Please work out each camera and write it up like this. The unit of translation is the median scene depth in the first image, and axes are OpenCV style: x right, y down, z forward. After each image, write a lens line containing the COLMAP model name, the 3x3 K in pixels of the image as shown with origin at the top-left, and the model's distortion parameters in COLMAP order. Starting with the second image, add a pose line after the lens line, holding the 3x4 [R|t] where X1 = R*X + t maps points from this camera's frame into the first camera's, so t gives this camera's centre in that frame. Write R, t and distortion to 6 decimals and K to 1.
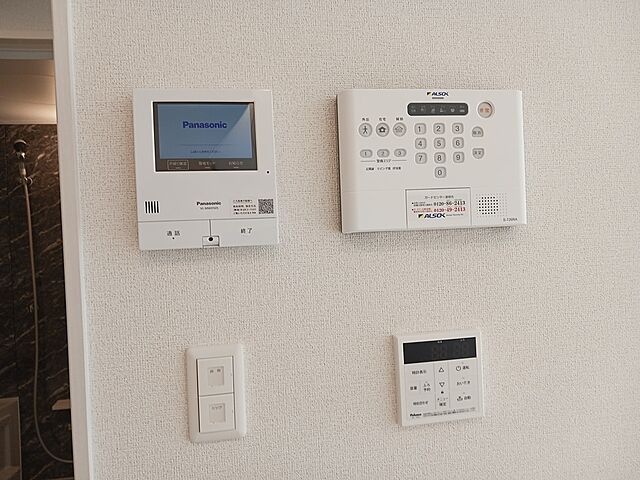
lens RADIAL K [[500.8, 0, 320.8], [0, 500.8, 238.9], [0, 0, 1]] dist [0.011224, 0.000965]
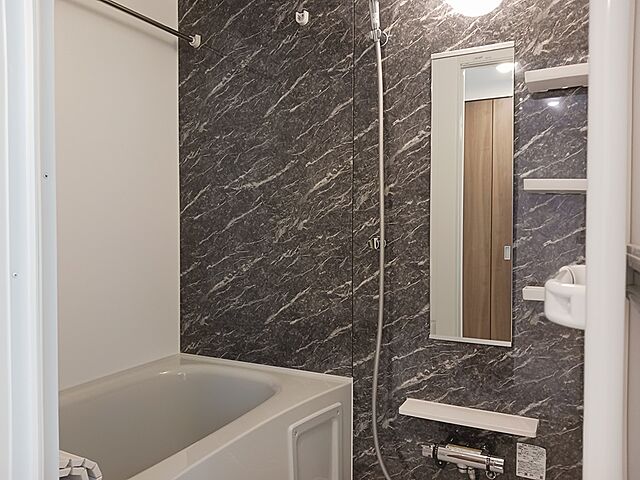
lens RADIAL K [[500.8, 0, 319.5], [0, 500.8, 239.7], [0, 0, 1]] dist [0.011224, 0.000965]
pose [[0.806380, 0.054878, -0.588847, -0.263669], [-0.047052, 0.998482, 0.028620, 0.119558], [0.589524, 0.004628, 0.807738, 0.450829]]
